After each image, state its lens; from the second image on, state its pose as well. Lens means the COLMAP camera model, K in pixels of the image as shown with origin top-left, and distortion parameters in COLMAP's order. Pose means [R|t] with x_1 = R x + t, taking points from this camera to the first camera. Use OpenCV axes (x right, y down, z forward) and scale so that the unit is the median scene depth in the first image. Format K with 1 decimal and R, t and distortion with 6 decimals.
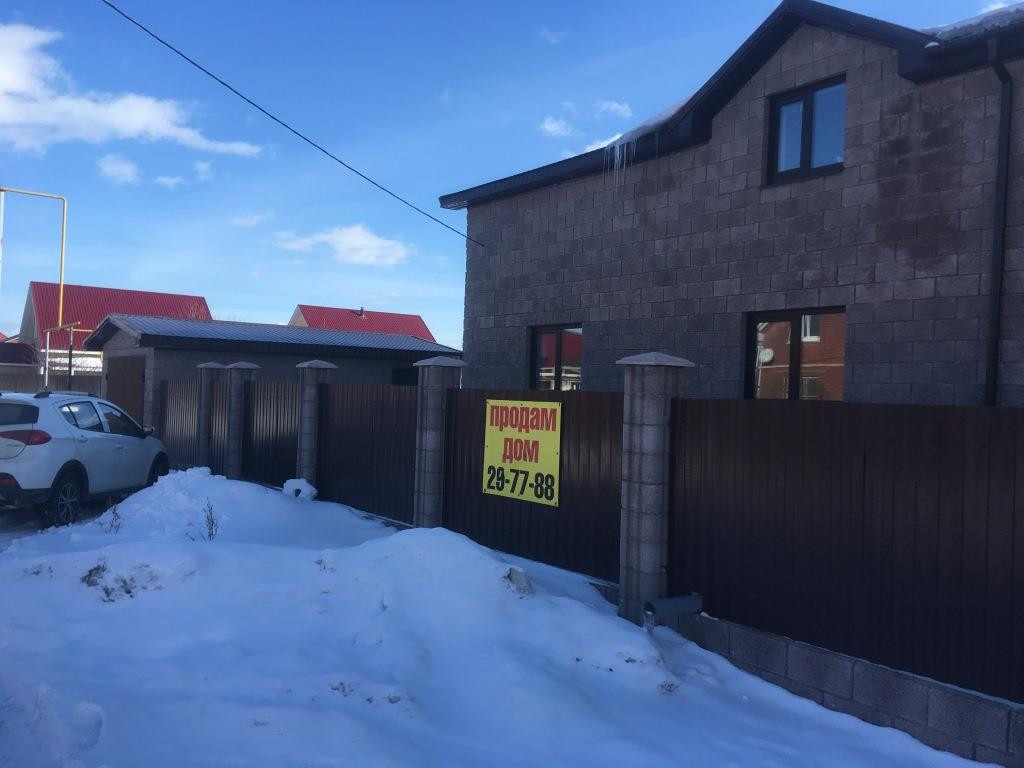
lens RADIAL K [[859.2, 0, 511.8], [0, 859.2, 385.1], [0, 0, 1]] dist [0.093921, -0.120142]
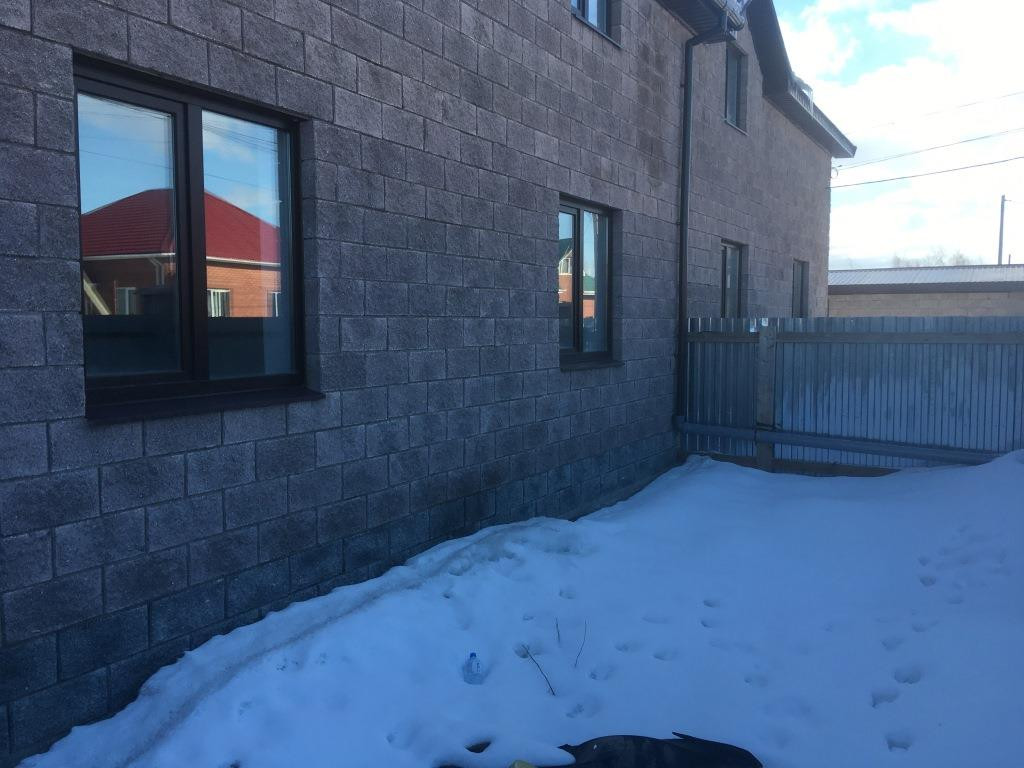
lens RADIAL K [[859.2, 0, 511.1], [0, 859.2, 386.0], [0, 0, 1]] dist [0.093921, -0.120142]
pose [[-0.403006, -0.104950, 0.909160, -0.338137], [-0.020802, 0.994197, 0.105546, -0.002067], [-0.914961, 0.023623, -0.402851, 1.240738]]
